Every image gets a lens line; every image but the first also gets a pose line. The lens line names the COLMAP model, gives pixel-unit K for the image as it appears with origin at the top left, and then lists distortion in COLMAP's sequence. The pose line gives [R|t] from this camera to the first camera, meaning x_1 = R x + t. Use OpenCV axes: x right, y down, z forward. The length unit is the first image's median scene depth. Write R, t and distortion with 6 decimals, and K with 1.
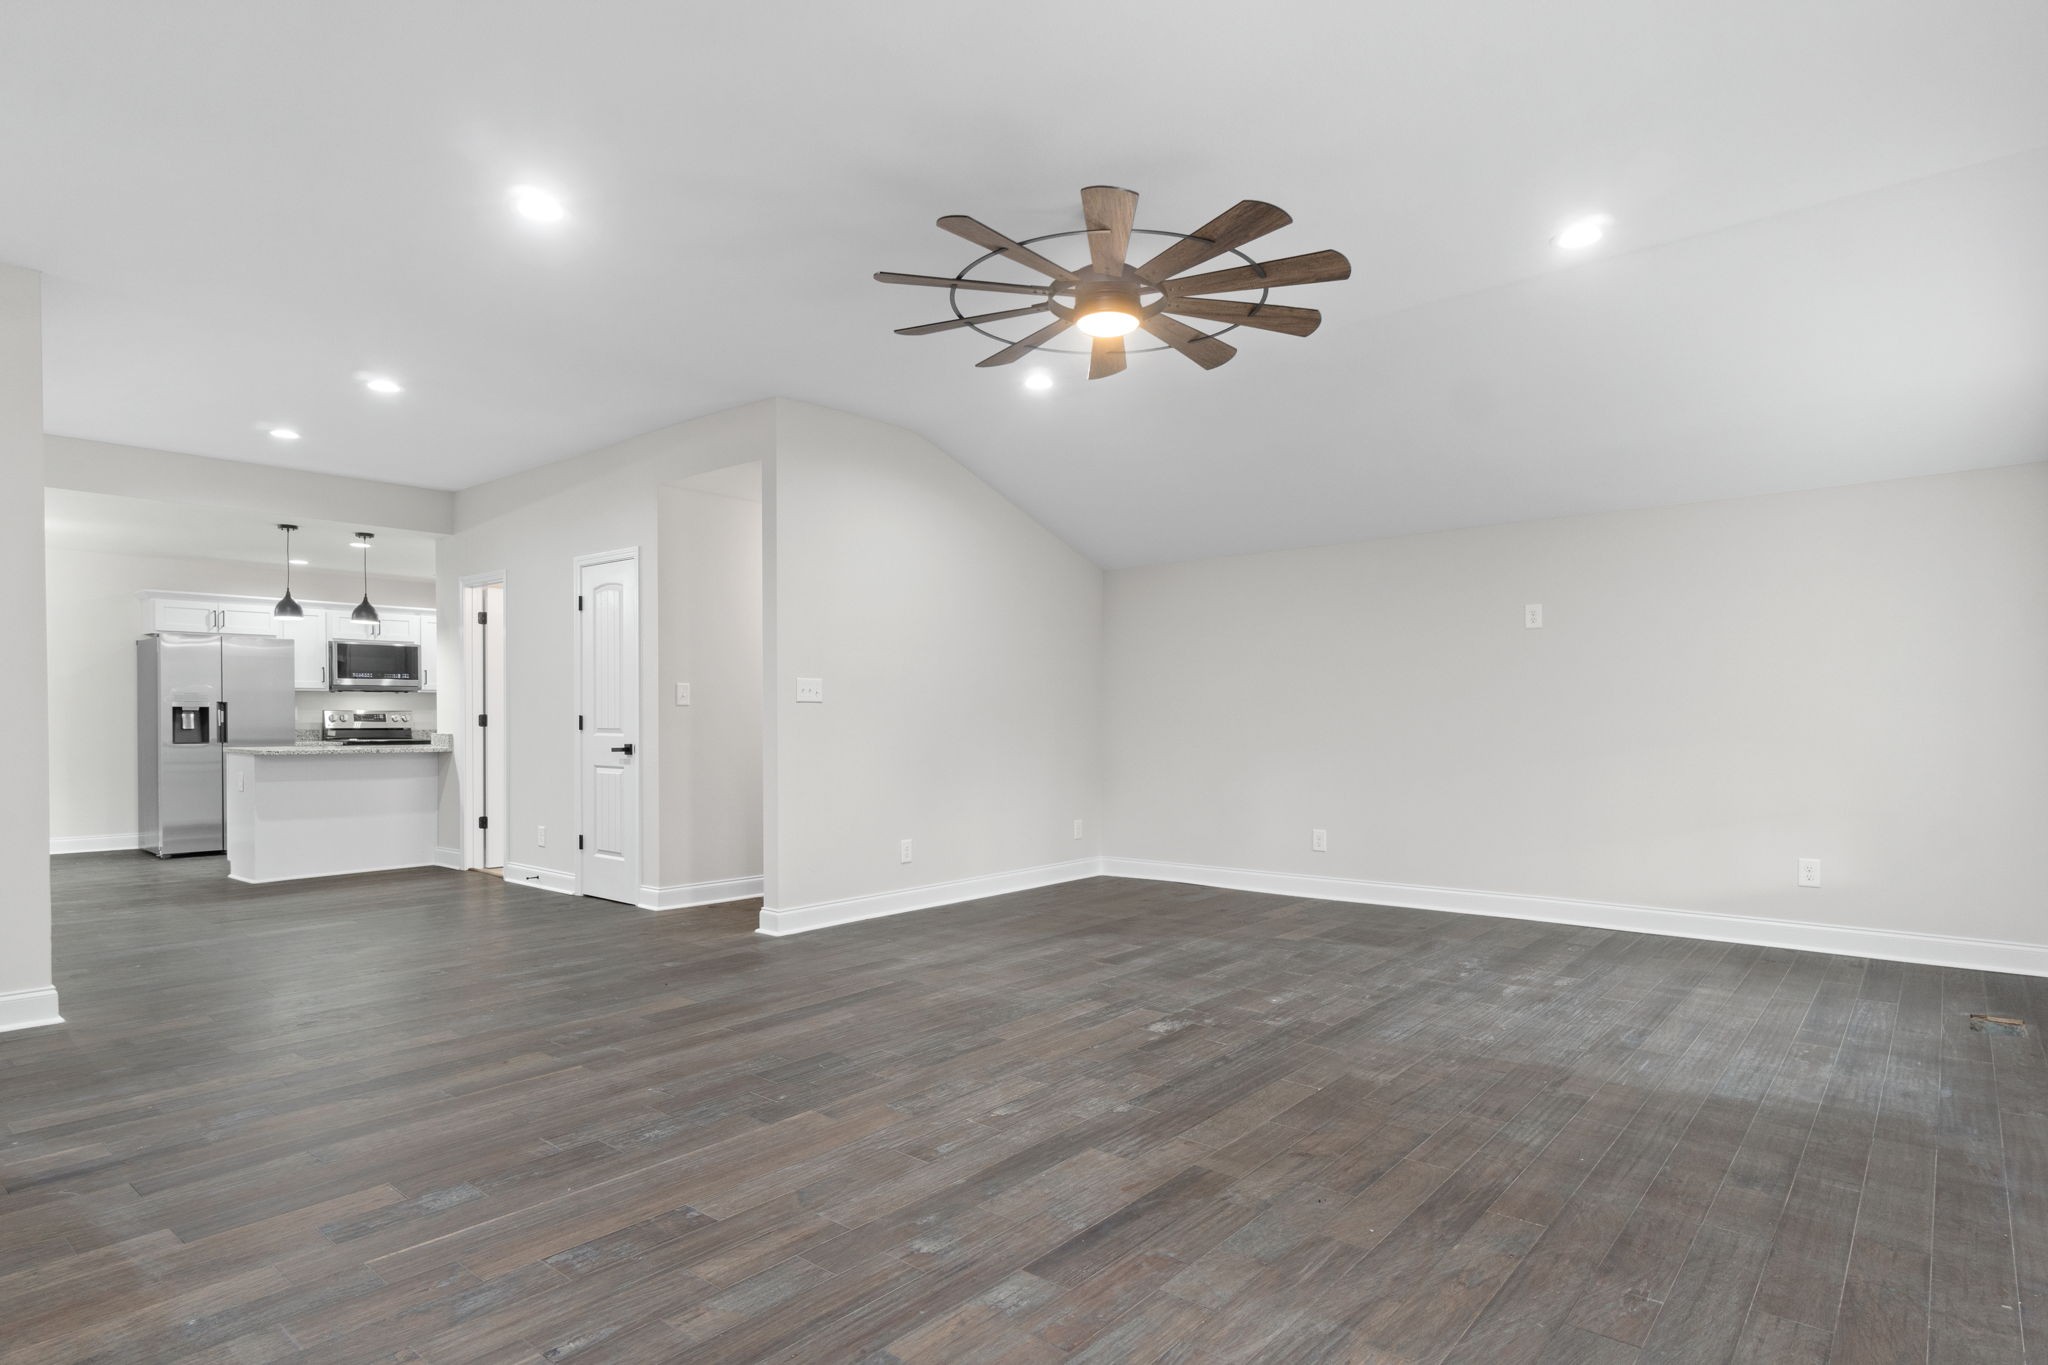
lens RADIAL K [[1115.5, 0, 1044.6], [0, 1115.5, 724.8], [0, 0, 1]] dist [-0.001546, 0.001334]
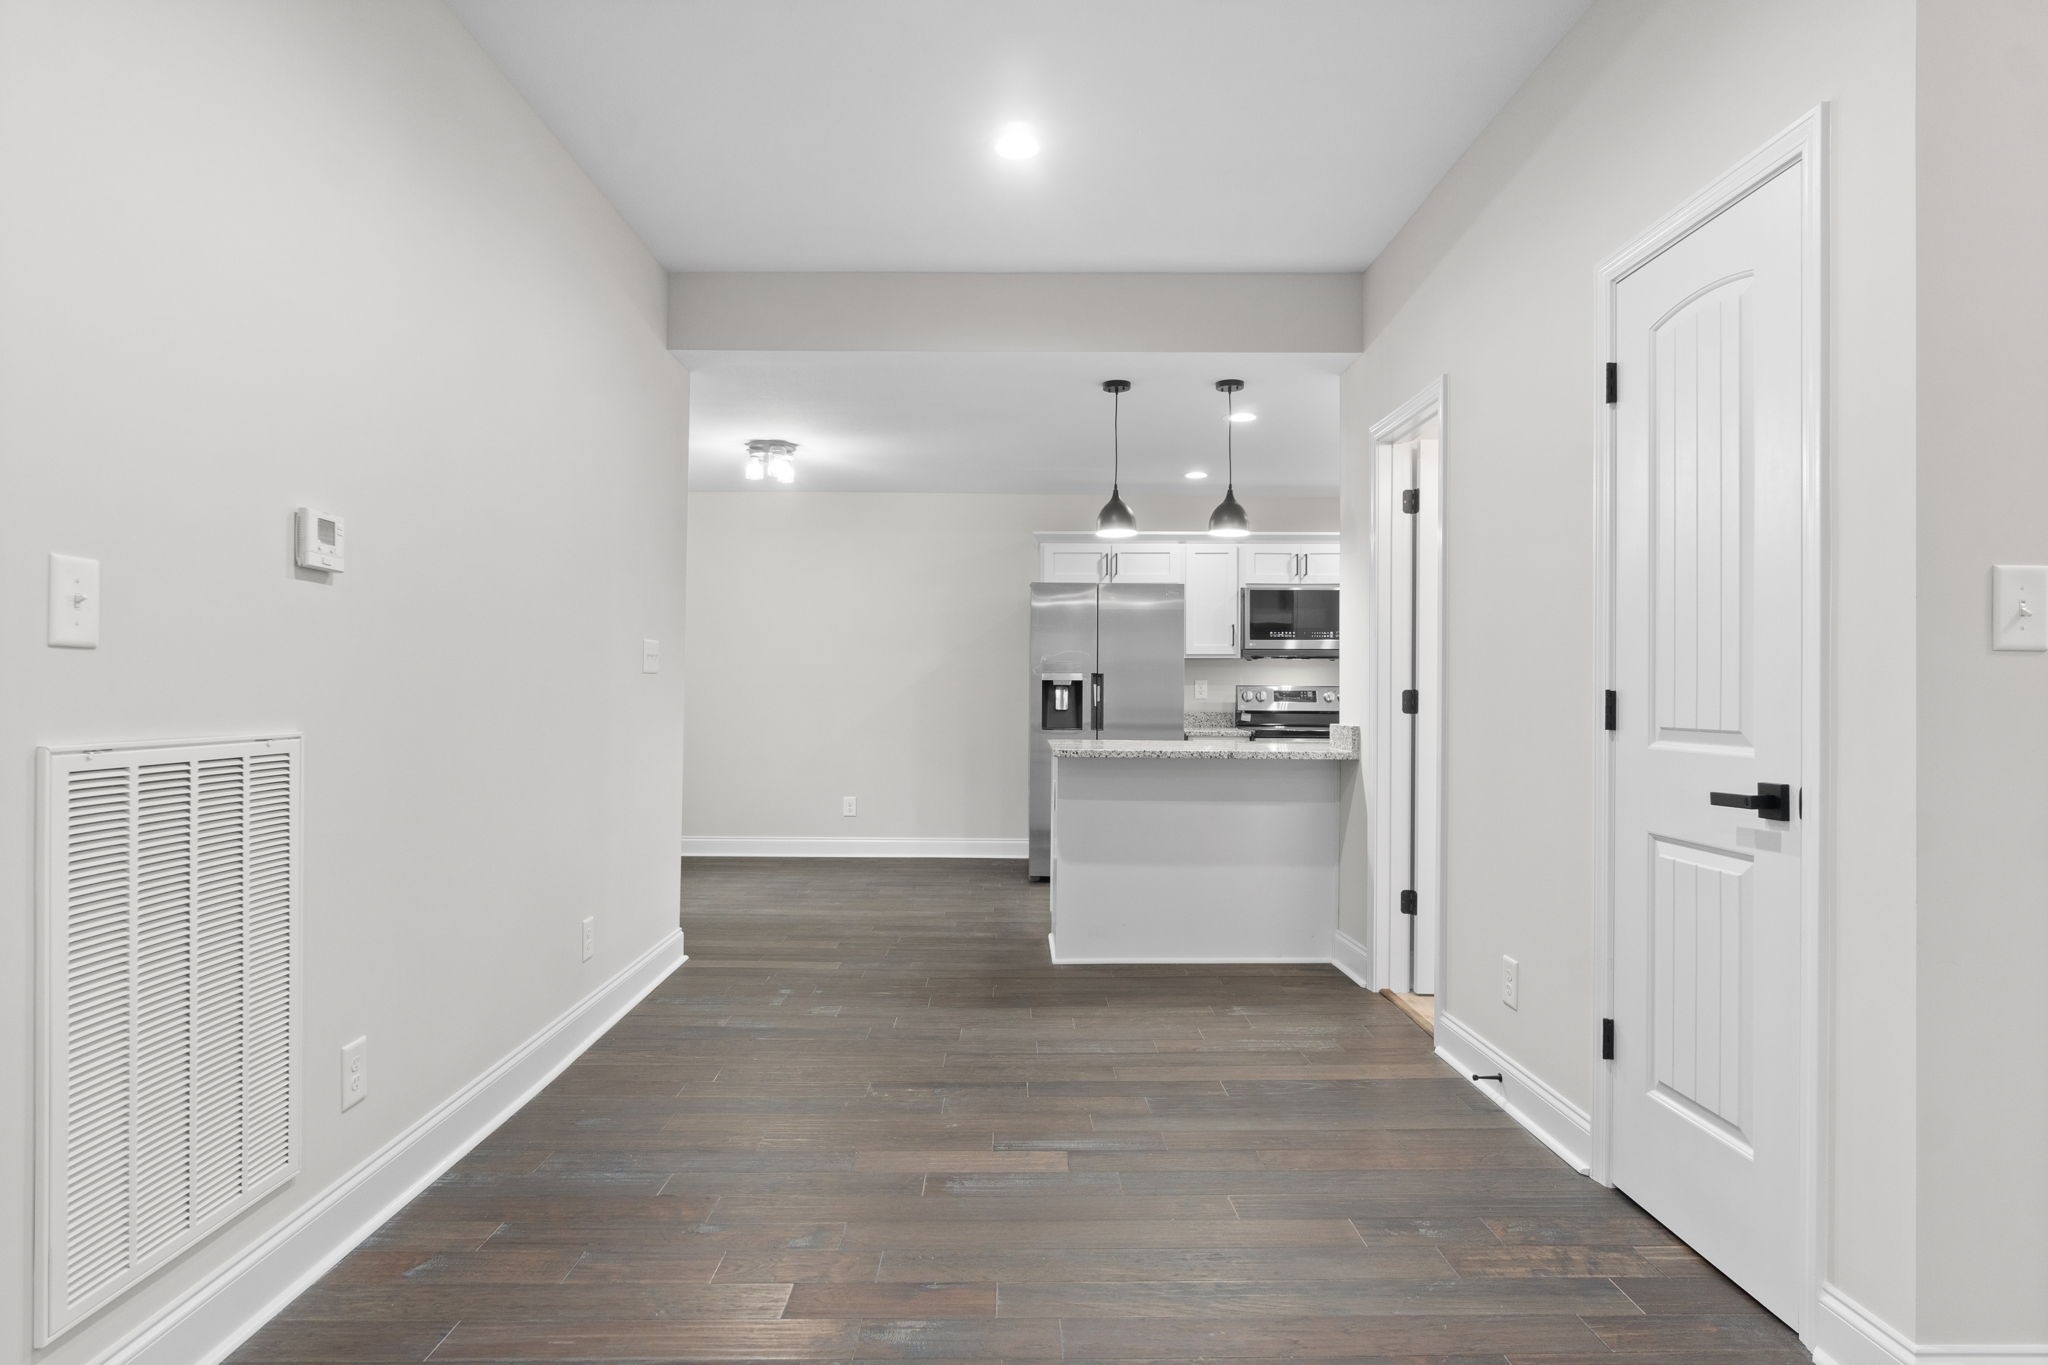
lens RADIAL K [[1115.5, 0, 1023.5], [0, 1115.5, 692.9], [0, 0, 1]] dist [-0.001546, 0.001334]
pose [[0.637375, 0.000996, -0.770553, -0.395660], [-0.009578, 0.999932, -0.006630, -0.004818], [0.770494, 0.011606, 0.637341, 0.953917]]
